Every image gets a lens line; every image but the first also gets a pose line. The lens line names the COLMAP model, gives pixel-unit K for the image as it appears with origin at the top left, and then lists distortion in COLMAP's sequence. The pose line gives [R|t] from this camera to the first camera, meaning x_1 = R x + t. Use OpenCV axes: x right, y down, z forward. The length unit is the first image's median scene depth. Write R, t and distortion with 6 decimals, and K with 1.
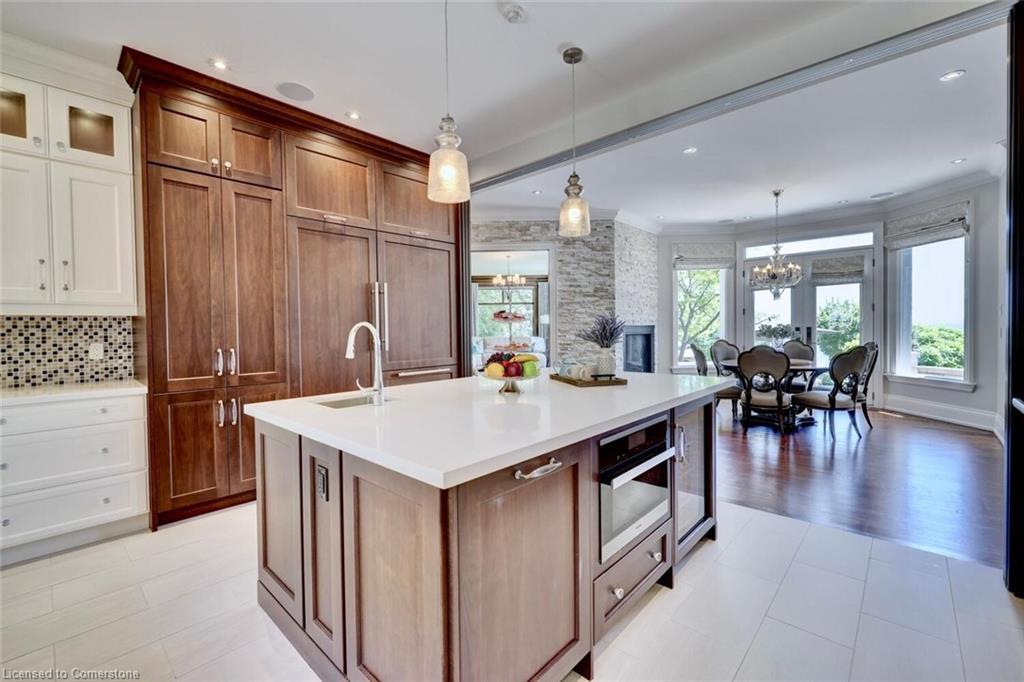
lens RADIAL K [[434.7, 0, 513.5], [0, 434.7, 338.4], [0, 0, 1]] dist [-0.001740, -0.000264]
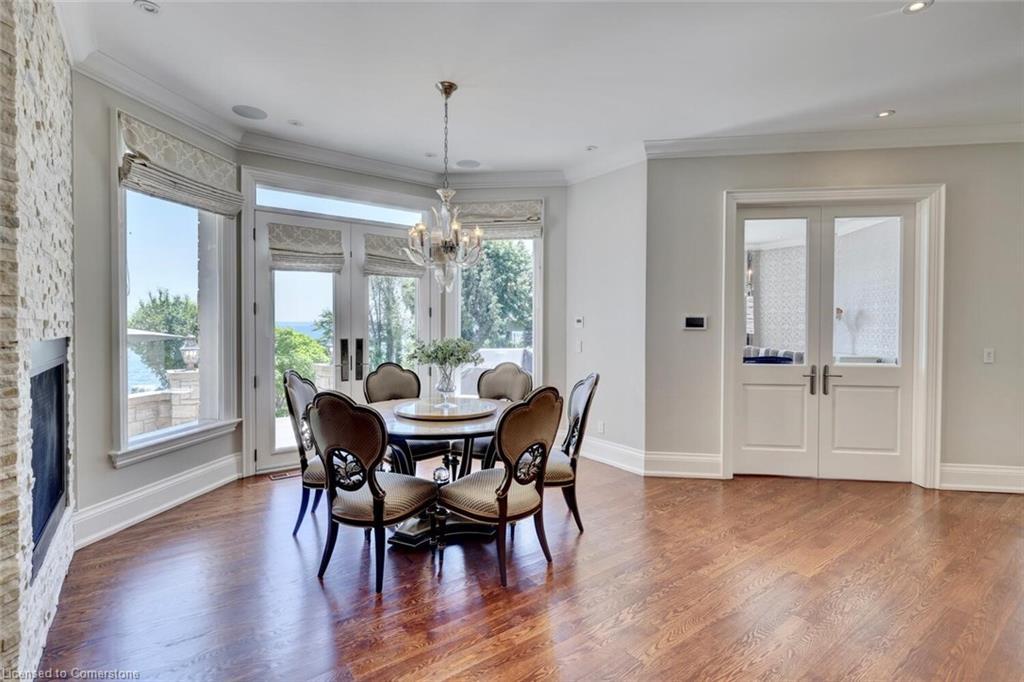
lens RADIAL K [[474.7, 0, 509.8], [0, 474.7, 332.2], [0, 0, 1]] dist [-0.000828, -0.000129]
pose [[0.252831, 0.002116, 0.967508, 0.070357], [0.009357, 0.999945, -0.004633, -0.030196], [-0.967465, 0.010224, 0.252798, 0.628448]]
